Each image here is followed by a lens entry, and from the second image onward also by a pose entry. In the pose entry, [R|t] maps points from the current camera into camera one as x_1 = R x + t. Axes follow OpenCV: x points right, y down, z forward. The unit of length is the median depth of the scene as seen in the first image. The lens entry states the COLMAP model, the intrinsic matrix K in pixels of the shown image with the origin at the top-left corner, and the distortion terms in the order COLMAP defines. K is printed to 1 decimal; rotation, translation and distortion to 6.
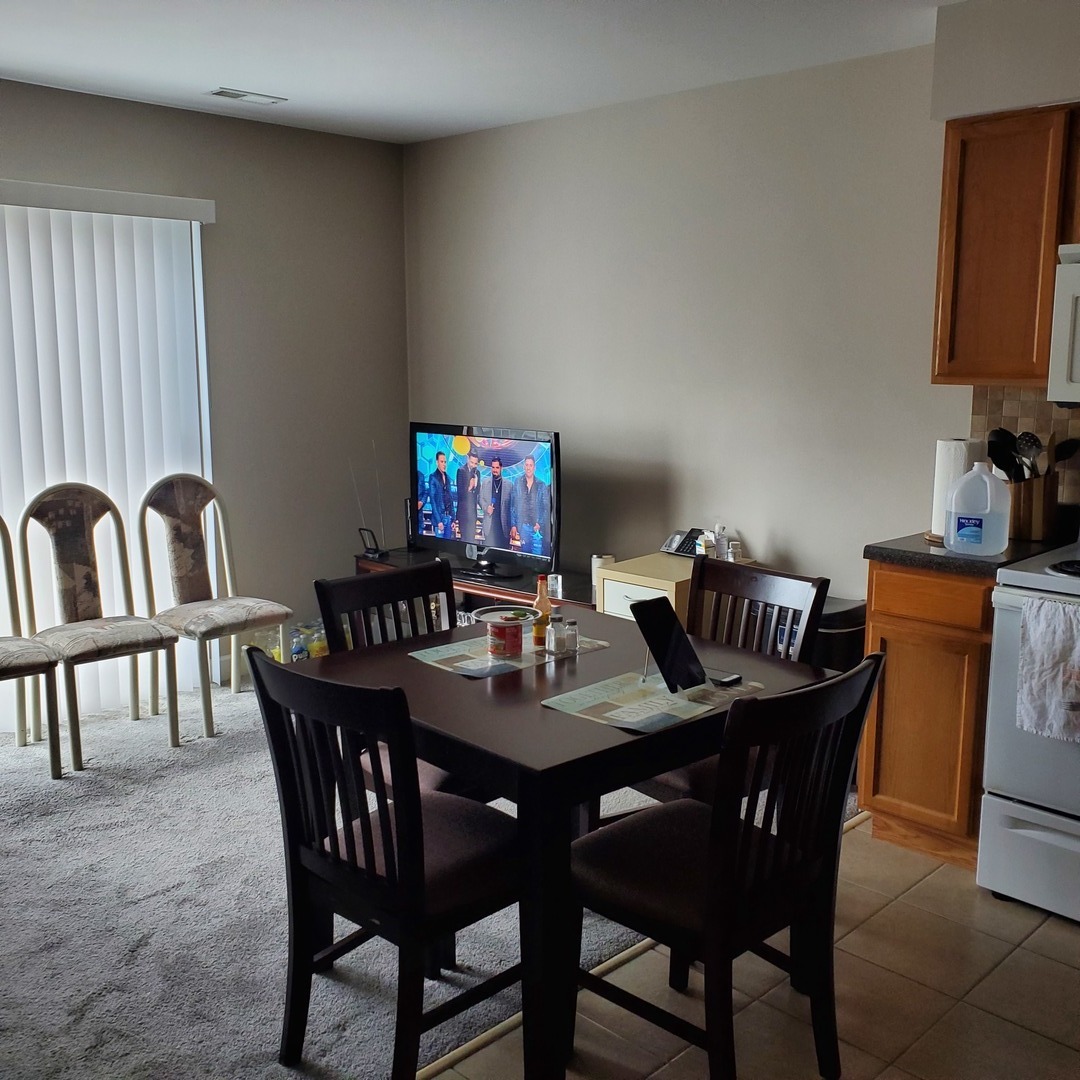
lens RADIAL K [[1108.0, 0, 551.7], [0, 1108.0, 525.3], [0, 0, 1]] dist [0.215473, -0.592808]
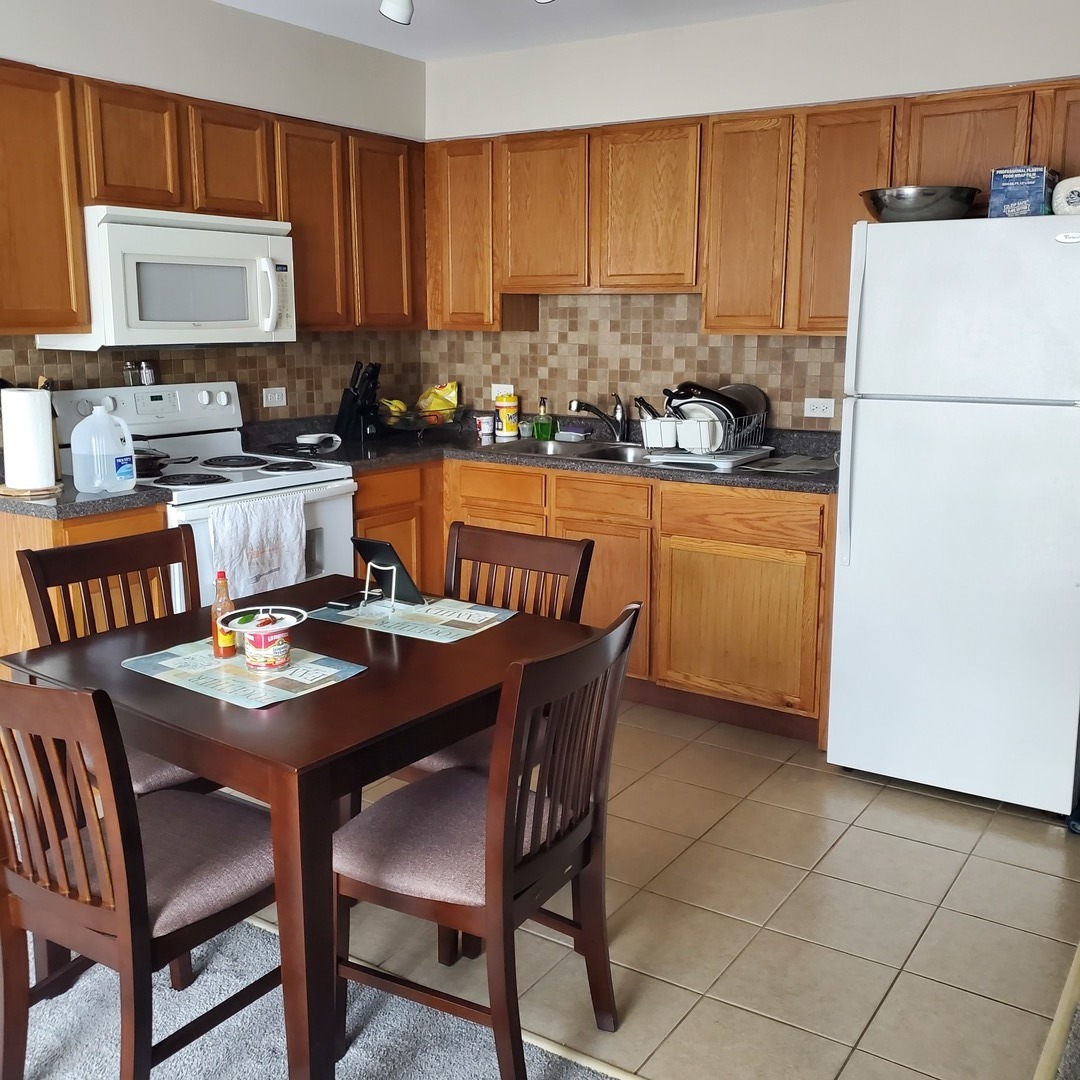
lens RADIAL K [[1108.0, 0, 551.7], [0, 1108.0, 525.3], [0, 0, 1]] dist [0.215473, -0.592808]
pose [[-0.197225, -0.191696, 0.961434, -0.821176], [0.147301, 0.963769, 0.222378, -0.133068], [-0.969229, 0.185479, -0.161842, 0.858724]]
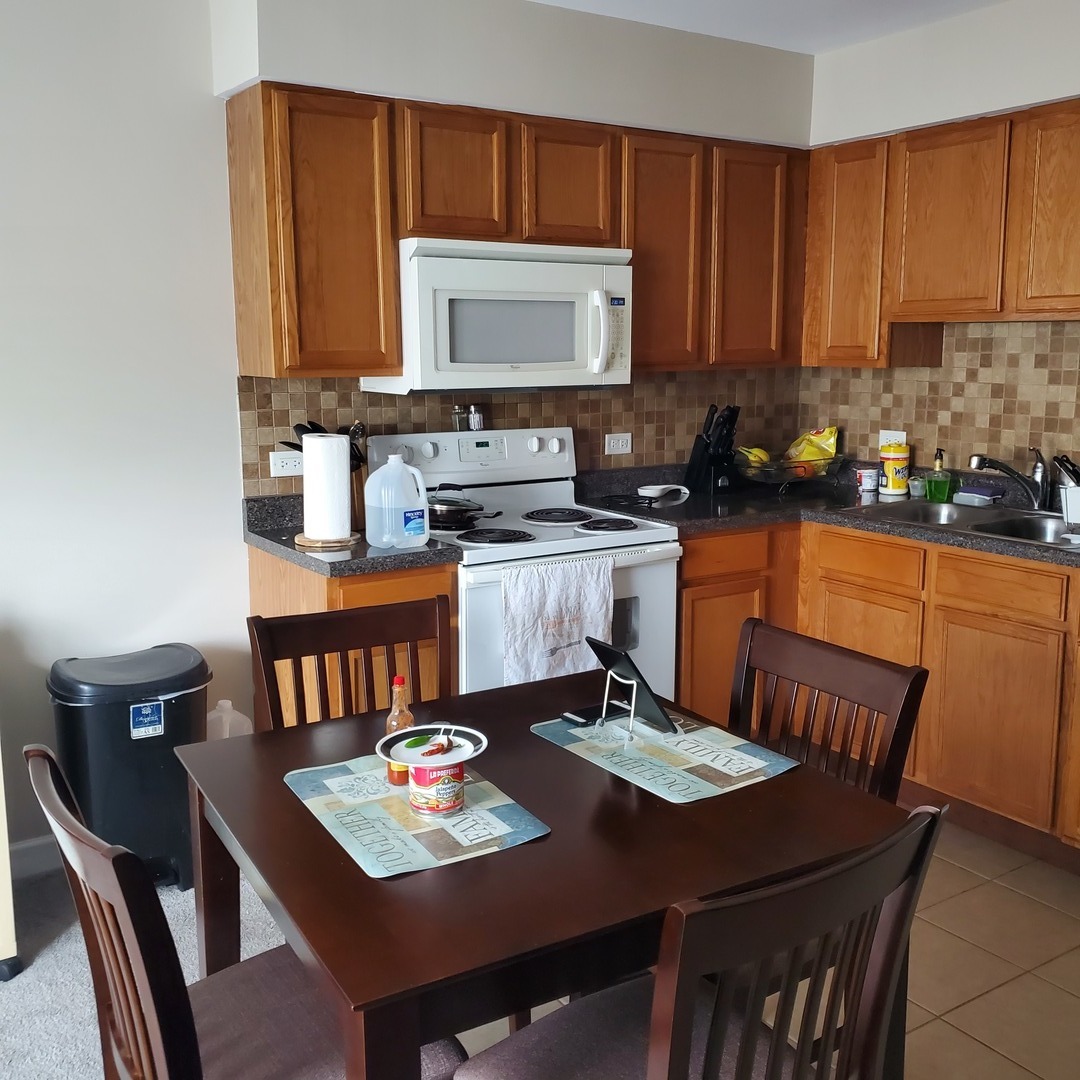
lens RADIAL K [[1108.0, 0, 551.7], [0, 1108.0, 525.3], [0, 0, 1]] dist [0.215473, -0.592808]
pose [[0.202083, -0.164884, 0.965389, -0.595572], [0.157420, 0.978378, 0.134150, -0.114672], [-0.966634, 0.124862, 0.223669, 0.724164]]
